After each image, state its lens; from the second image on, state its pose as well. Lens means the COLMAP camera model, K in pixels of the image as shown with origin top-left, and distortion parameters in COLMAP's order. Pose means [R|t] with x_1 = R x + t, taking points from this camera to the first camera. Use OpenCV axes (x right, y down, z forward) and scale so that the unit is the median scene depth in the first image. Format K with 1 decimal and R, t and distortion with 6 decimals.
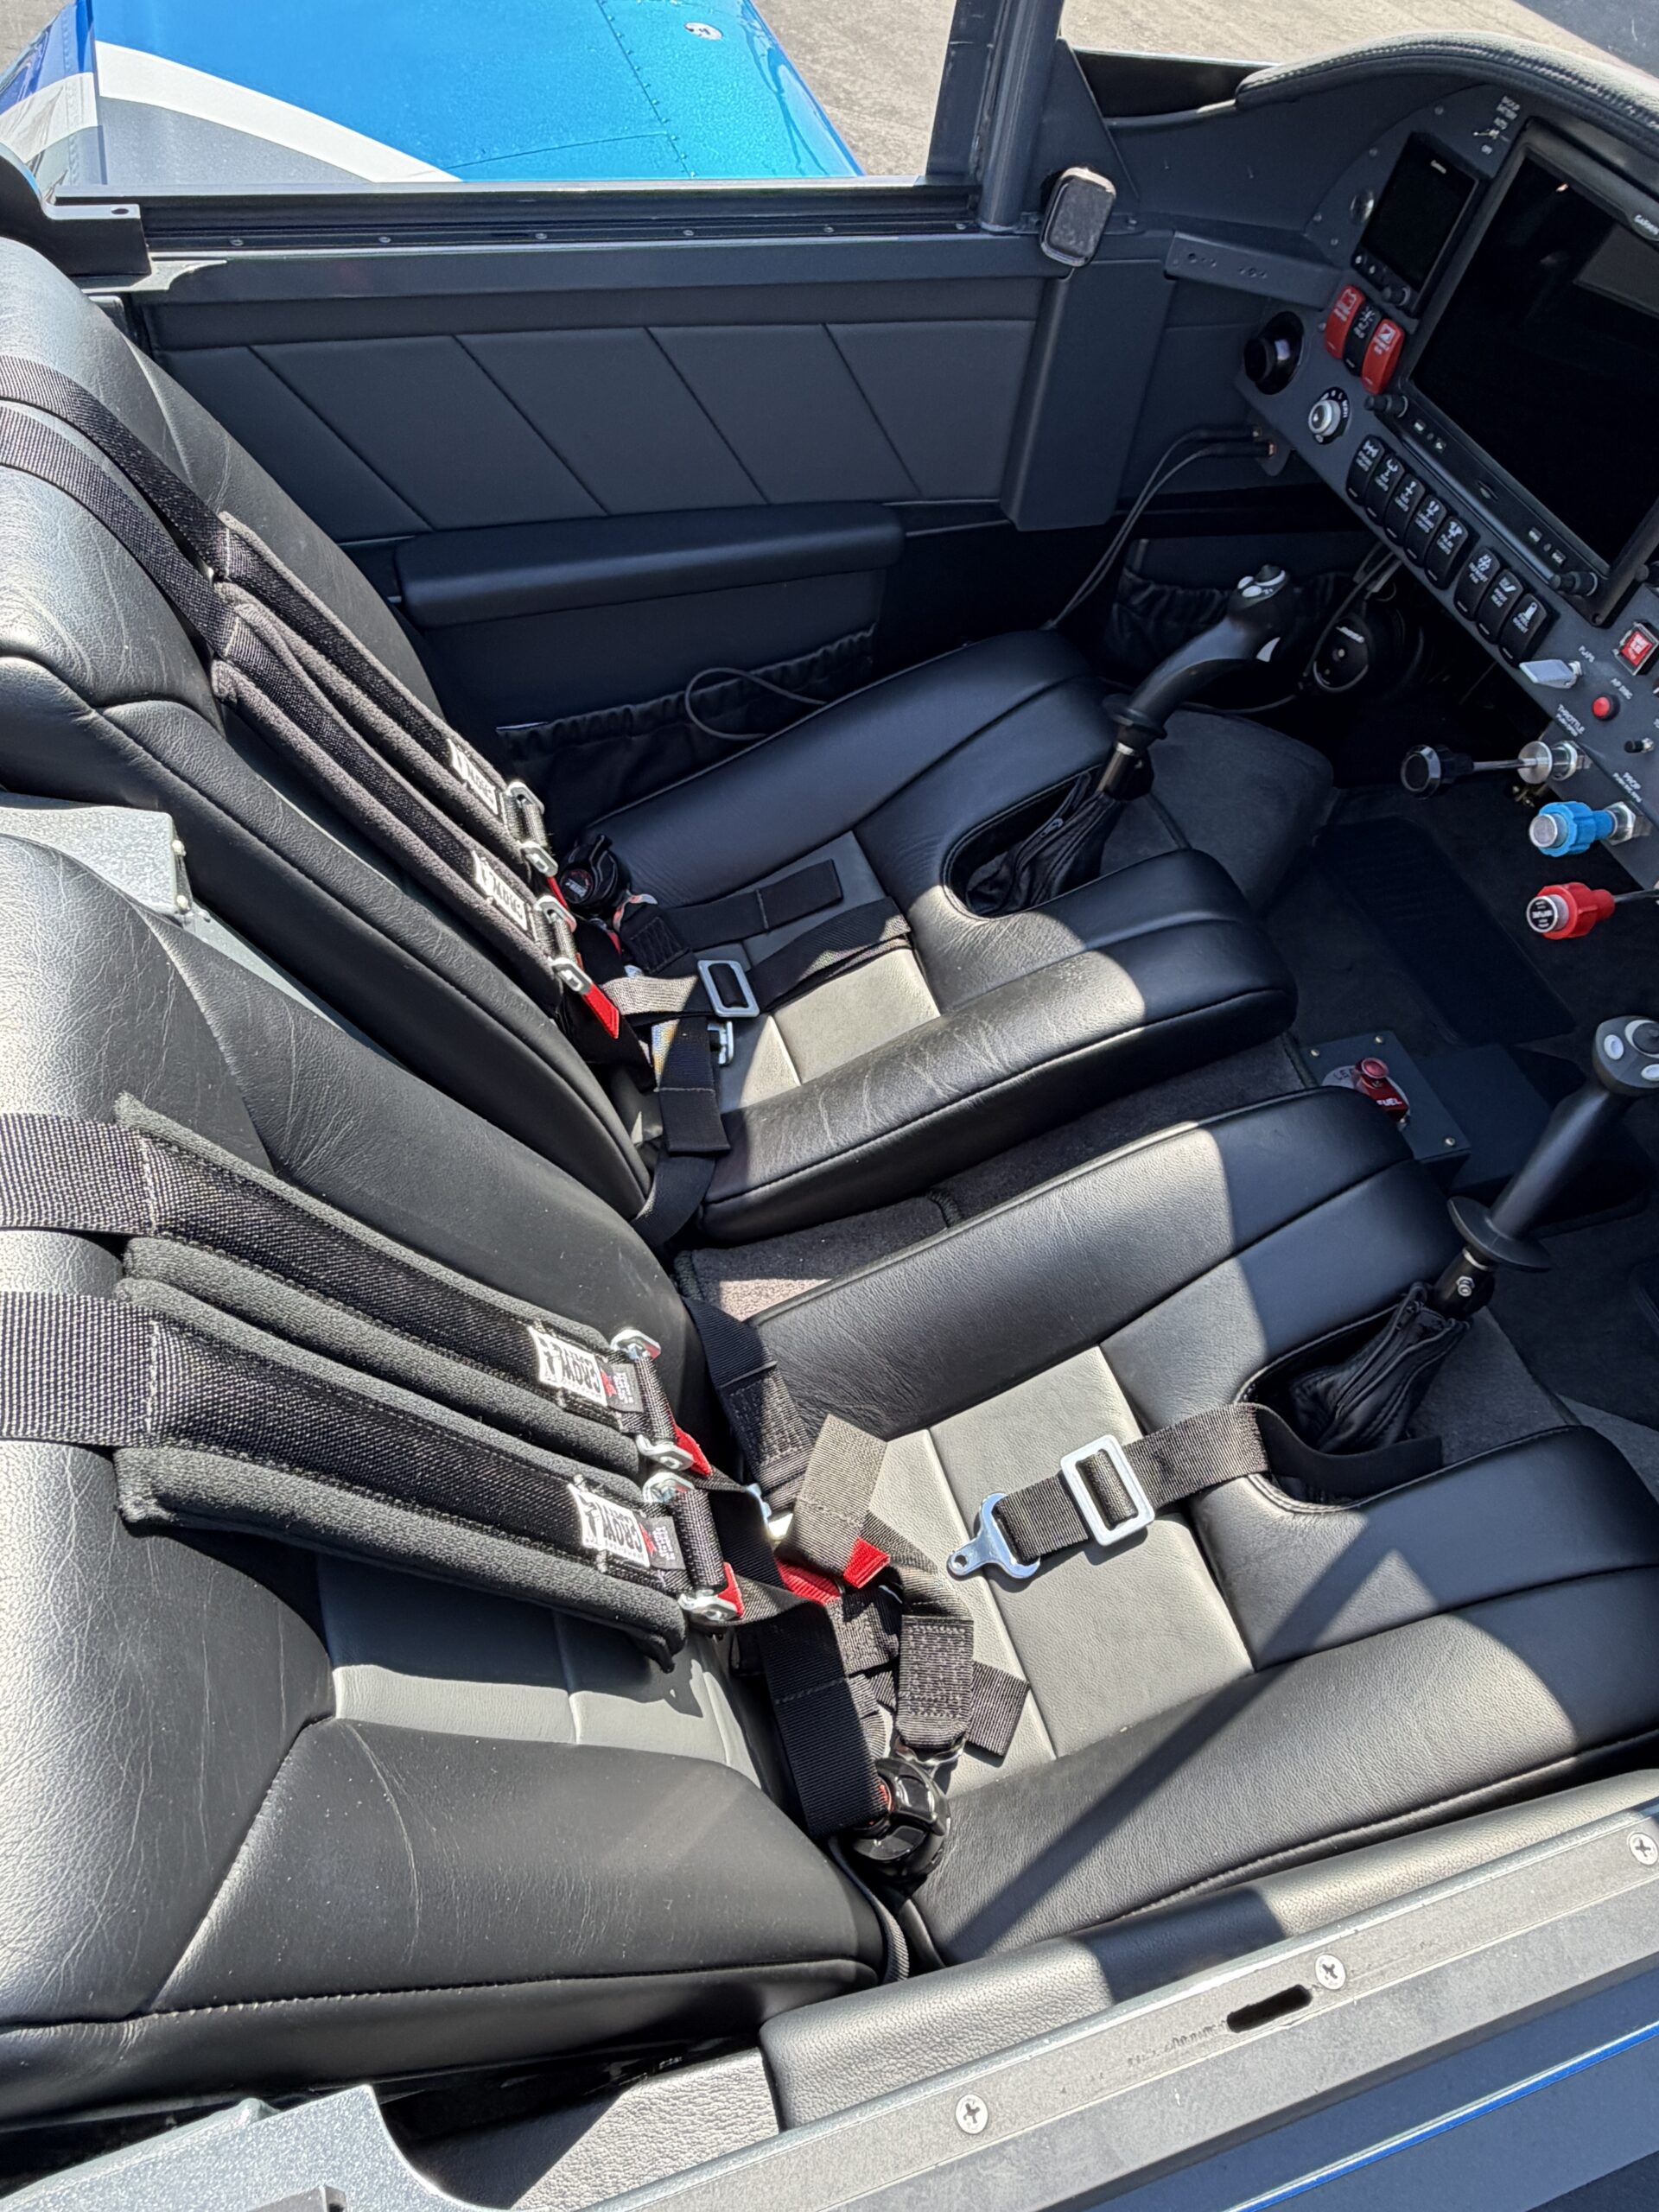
lens RADIAL K [[1470.7, 0, 830.9], [0, 1470.7, 1068.8], [0, 0, 1]] dist [0.000585, 0.001096]
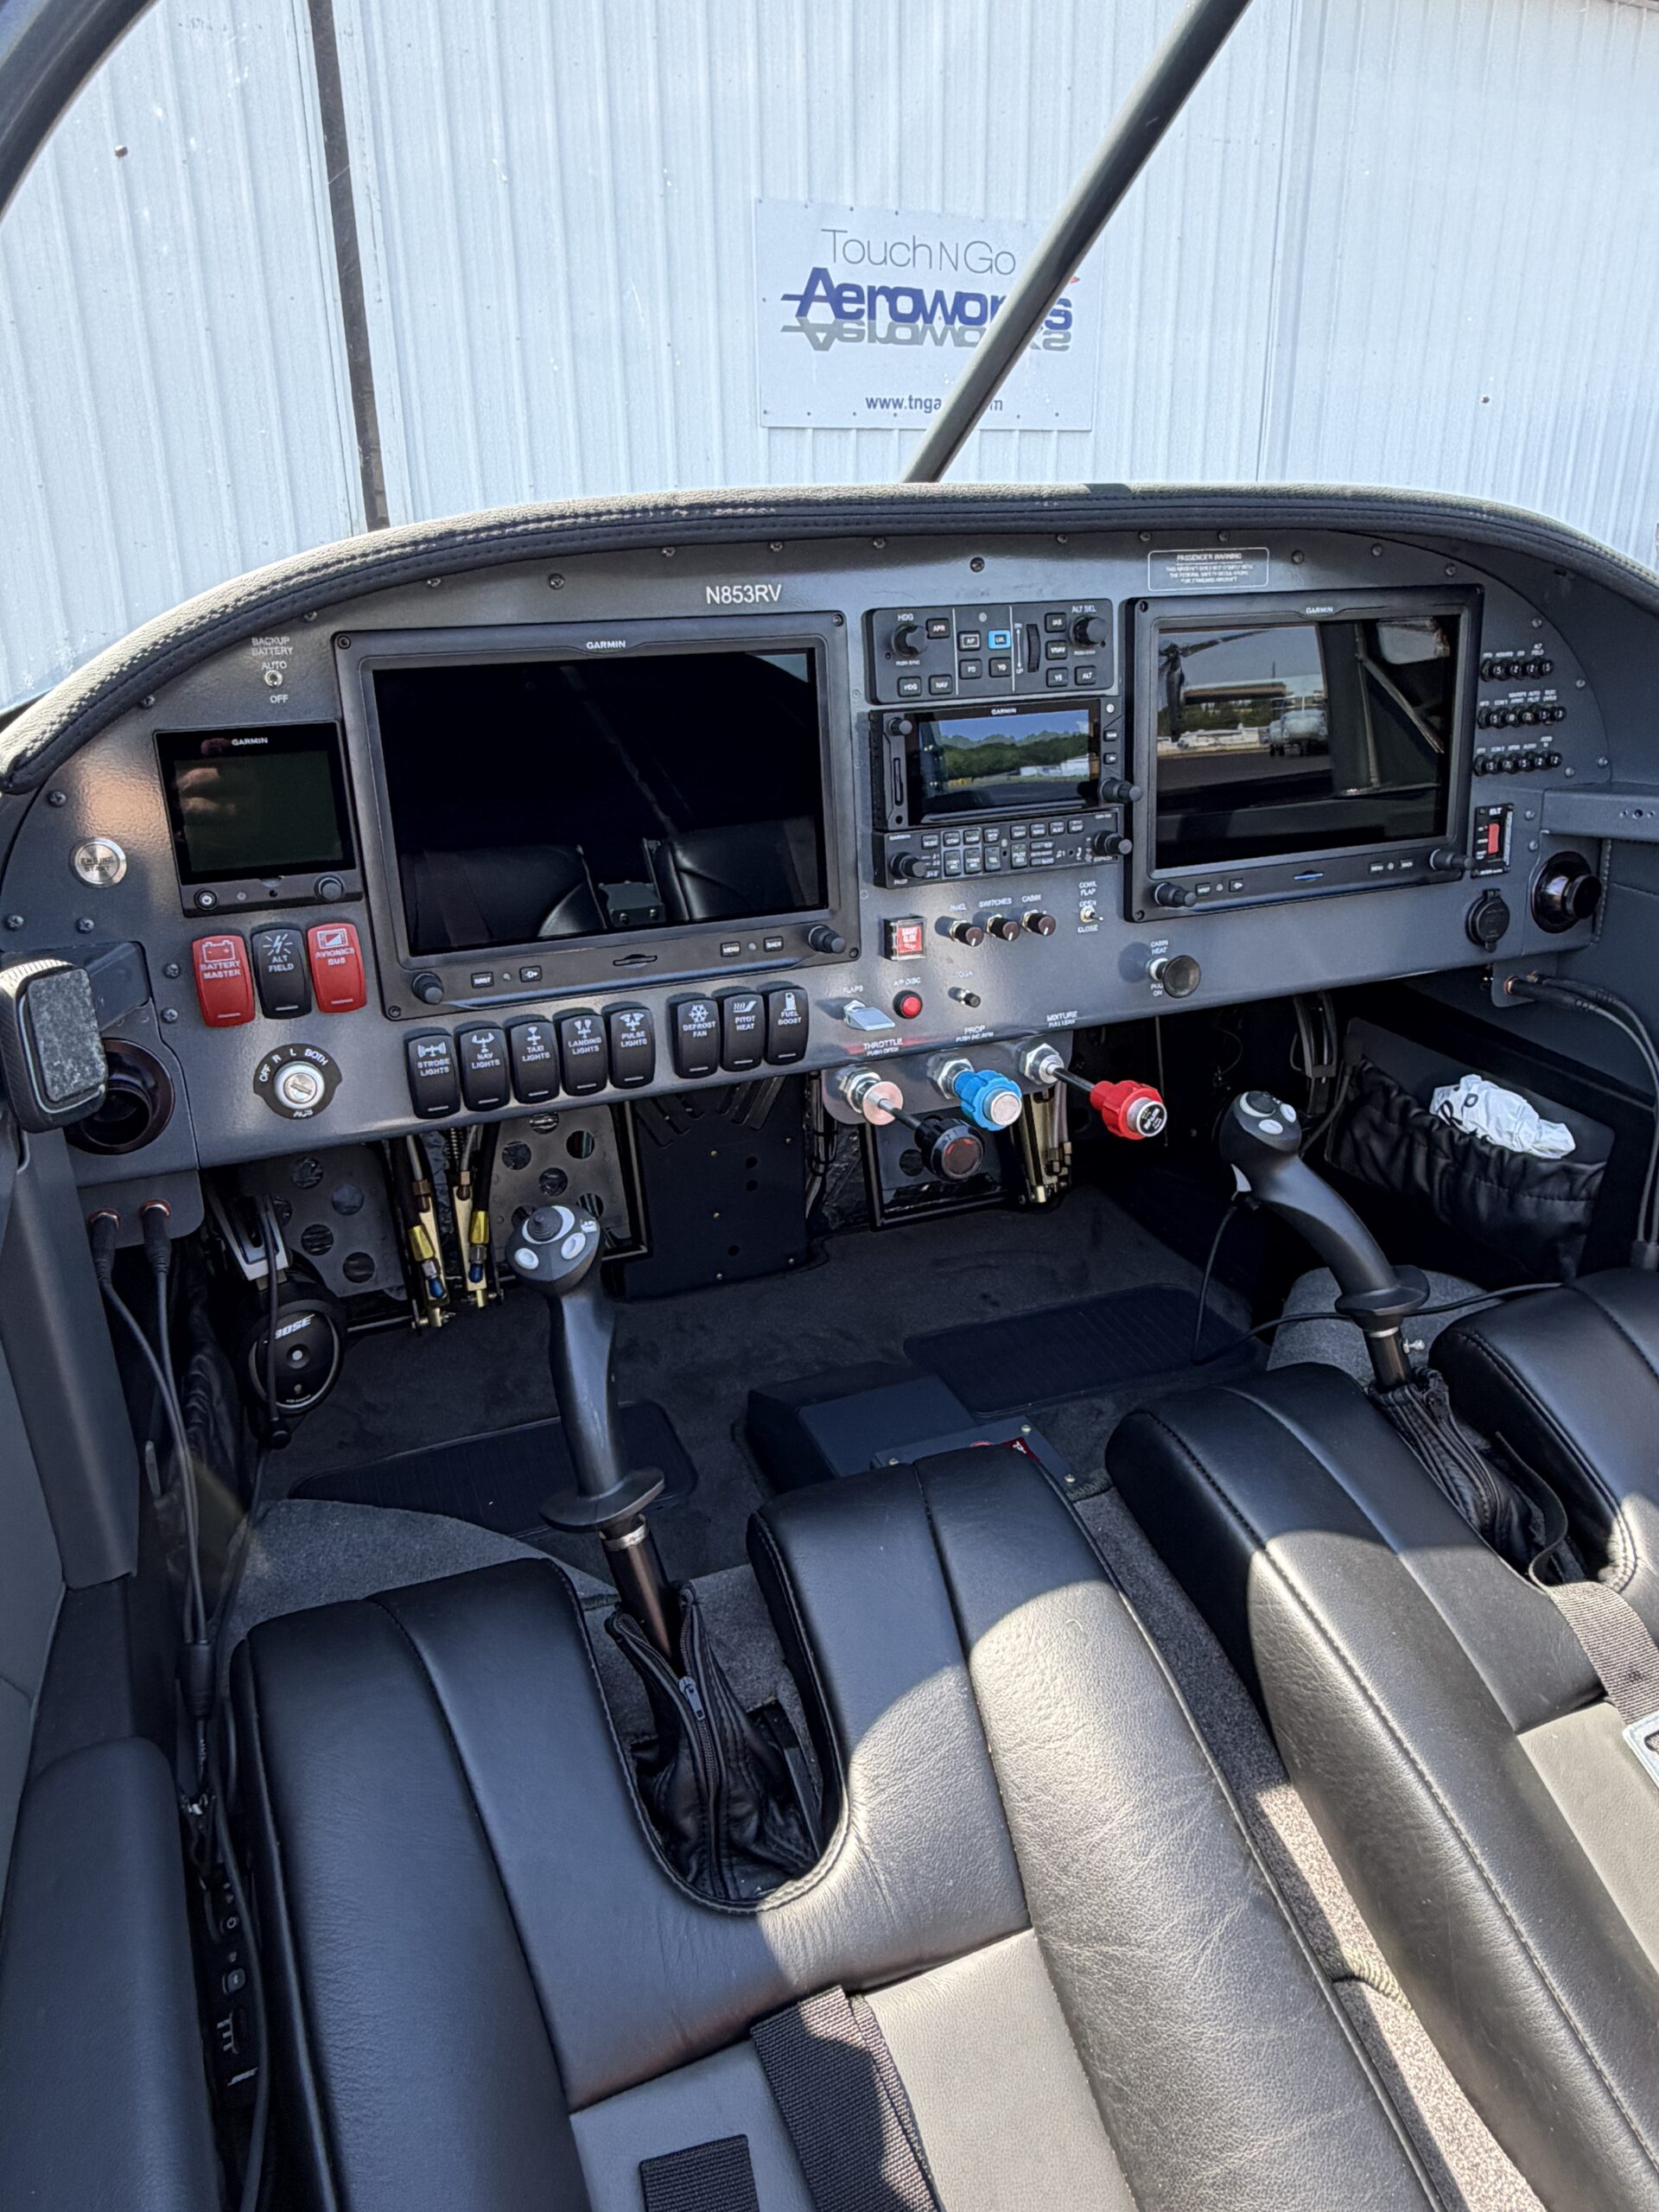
lens RADIAL K [[1470.7, 0, 806.1], [0, 1470.7, 1094.9], [0, 0, 1]] dist [0.000585, 0.001096]
pose [[-0.068693, -0.496240, 0.865464, -0.293767], [0.769091, 0.526214, 0.362765, -0.548480], [-0.635437, 0.690539, 0.345506, 0.669614]]
